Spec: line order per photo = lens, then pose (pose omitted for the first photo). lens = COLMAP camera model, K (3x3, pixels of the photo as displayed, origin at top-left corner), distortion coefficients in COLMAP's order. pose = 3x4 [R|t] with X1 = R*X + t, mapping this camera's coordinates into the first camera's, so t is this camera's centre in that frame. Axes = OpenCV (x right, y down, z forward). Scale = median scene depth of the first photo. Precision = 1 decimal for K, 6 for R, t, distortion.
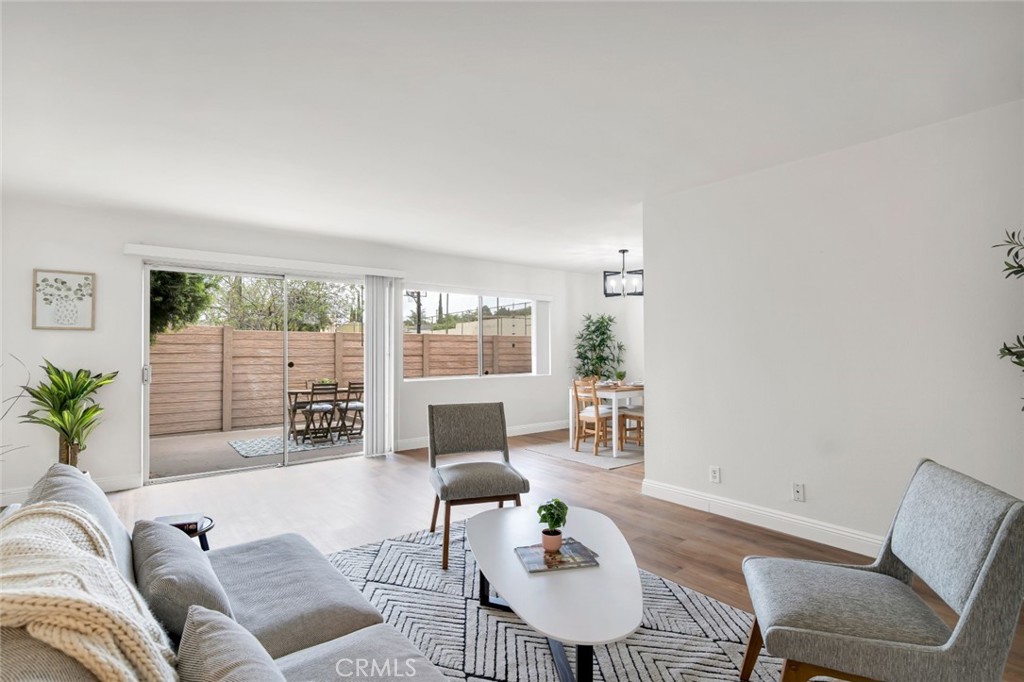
lens RADIAL K [[488.8, 0, 506.8], [0, 488.8, 344.3], [0, 0, 1]] dist [-0.029331, 0.013078]
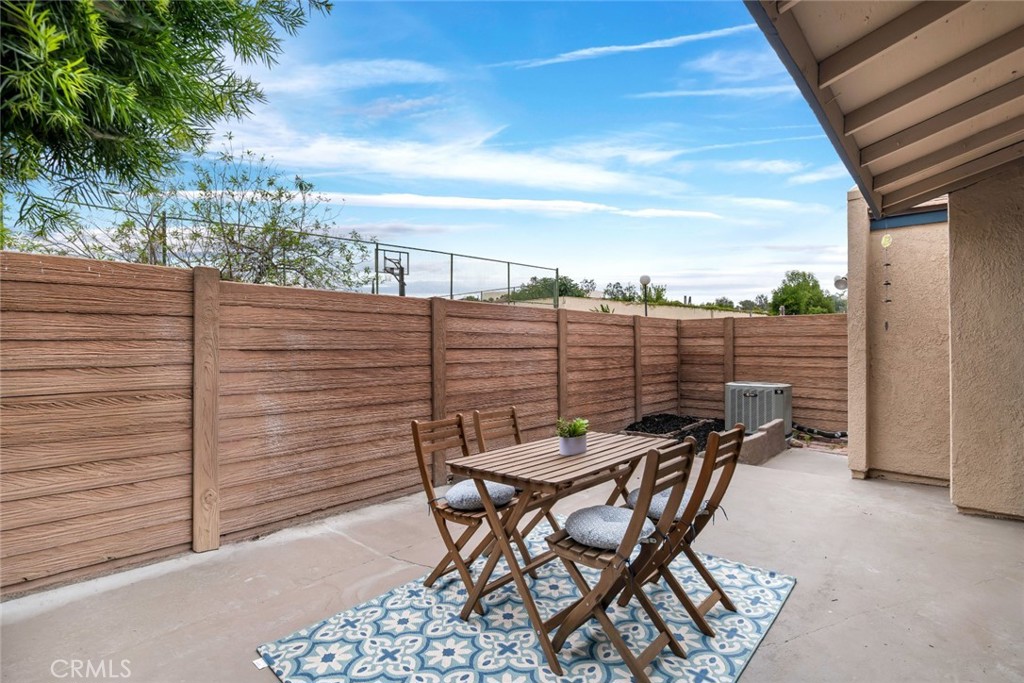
lens RADIAL K [[488.8, 0, 506.8], [0, 488.8, 344.8], [0, 0, 1]] dist [-0.029331, 0.013078]
pose [[0.988286, 0.001404, 0.152608, -0.416843], [-0.003807, 0.999873, 0.015455, 0.014596], [-0.152567, -0.015855, 0.988166, 0.614569]]
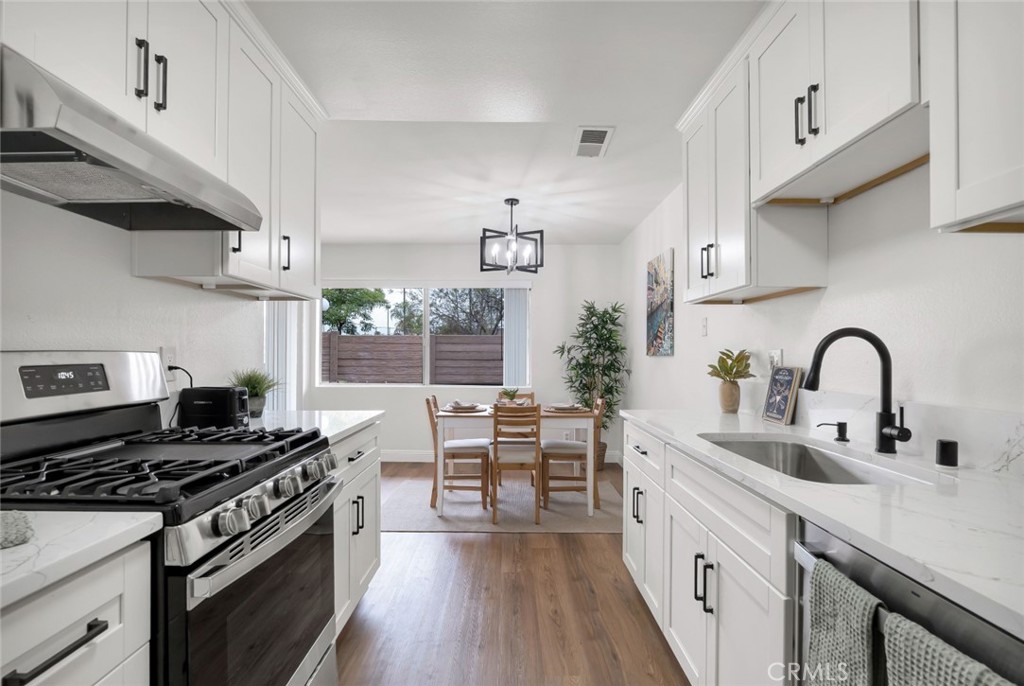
lens RADIAL K [[492.4, 0, 510.8], [0, 492.4, 351.4], [0, 0, 1]] dist [-0.000359, -0.000001]
pose [[0.781960, 0.001883, -0.623326, 0.487592], [0.000870, 0.999991, 0.004112, 0.004237], [0.623329, -0.003757, 0.781951, 0.367727]]
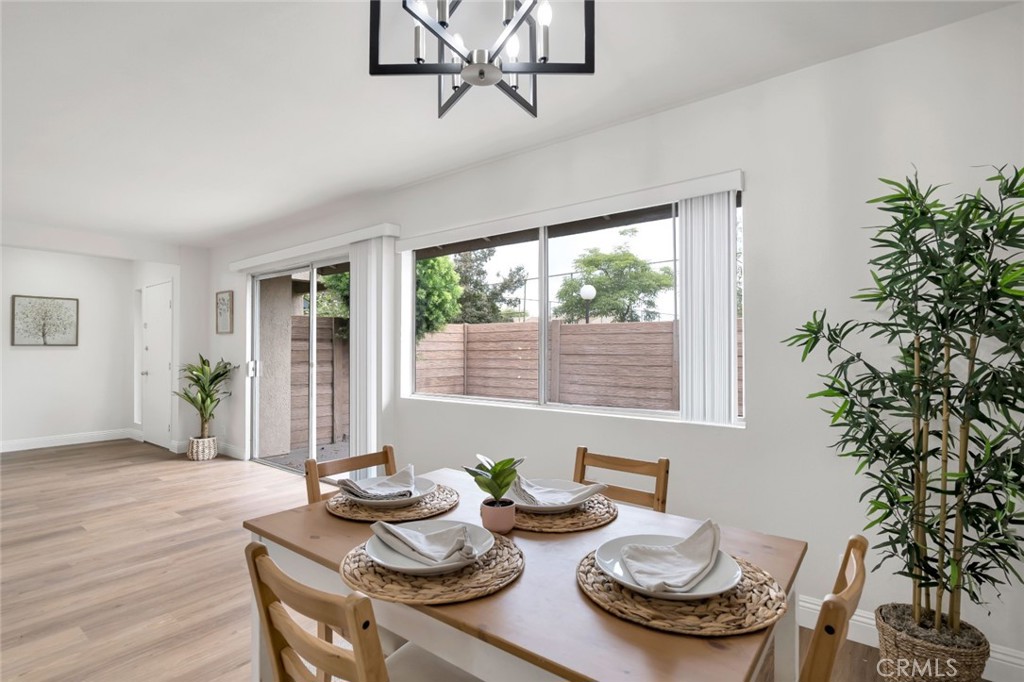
lens RADIAL K [[496.9, 0, 512.0], [0, 496.9, 341.0], [0, 0, 1]] dist [-0.003508, -0.000282]
pose [[0.235531, -0.011097, -0.971803, 0.329662], [0.013716, 0.999873, -0.008093, 0.007550], [0.971770, -0.011423, 0.235654, 0.723881]]
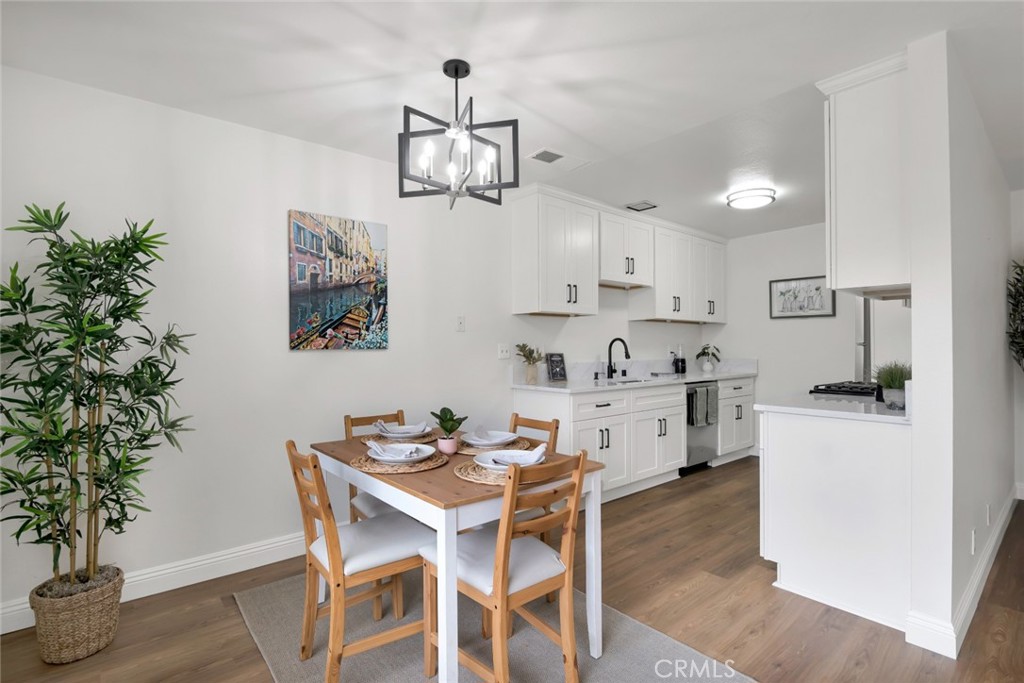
lens RADIAL K [[488.8, 0, 506.8], [0, 488.8, 344.8], [0, 0, 1]] dist [-0.029331, 0.013078]
pose [[-0.014517, 0.004689, 0.999884, -0.081714], [-0.007164, 0.999963, -0.004794, 0.007855], [-0.999869, -0.007233, -0.014483, 0.728945]]
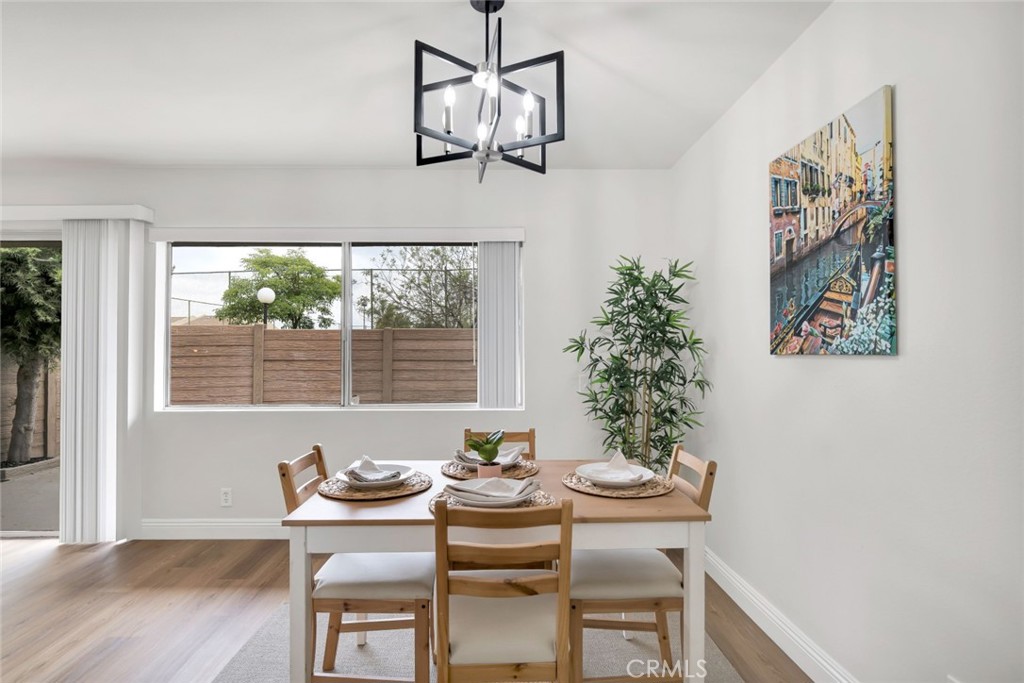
lens RADIAL K [[488.8, 0, 506.8], [0, 488.8, 344.8], [0, 0, 1]] dist [-0.029331, 0.013078]
pose [[0.800515, -0.009090, -0.599244, 0.310881], [0.006983, 0.999959, -0.005841, 0.006281], [0.599272, 0.000491, 0.800545, 0.593031]]
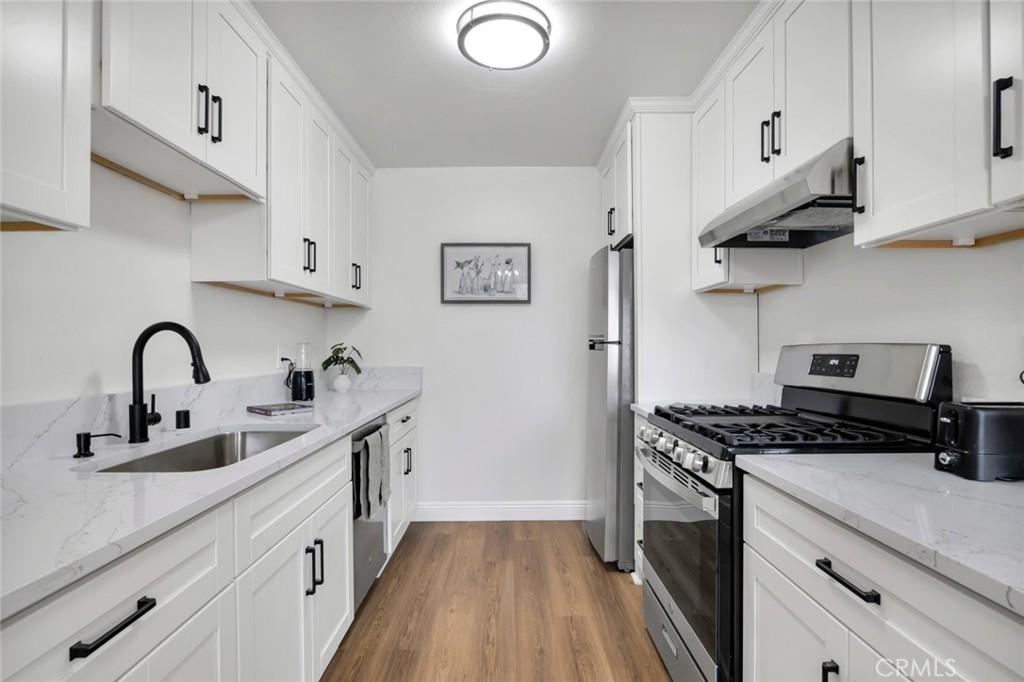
lens RADIAL K [[488.8, 0, 506.8], [0, 488.8, 344.3], [0, 0, 1]] dist [-0.029331, 0.013078]
pose [[-0.780091, 0.007190, 0.625624, 0.253016], [-0.000035, 0.999933, -0.011535, 0.007156], [-0.625666, -0.009020, -0.780039, 0.657790]]
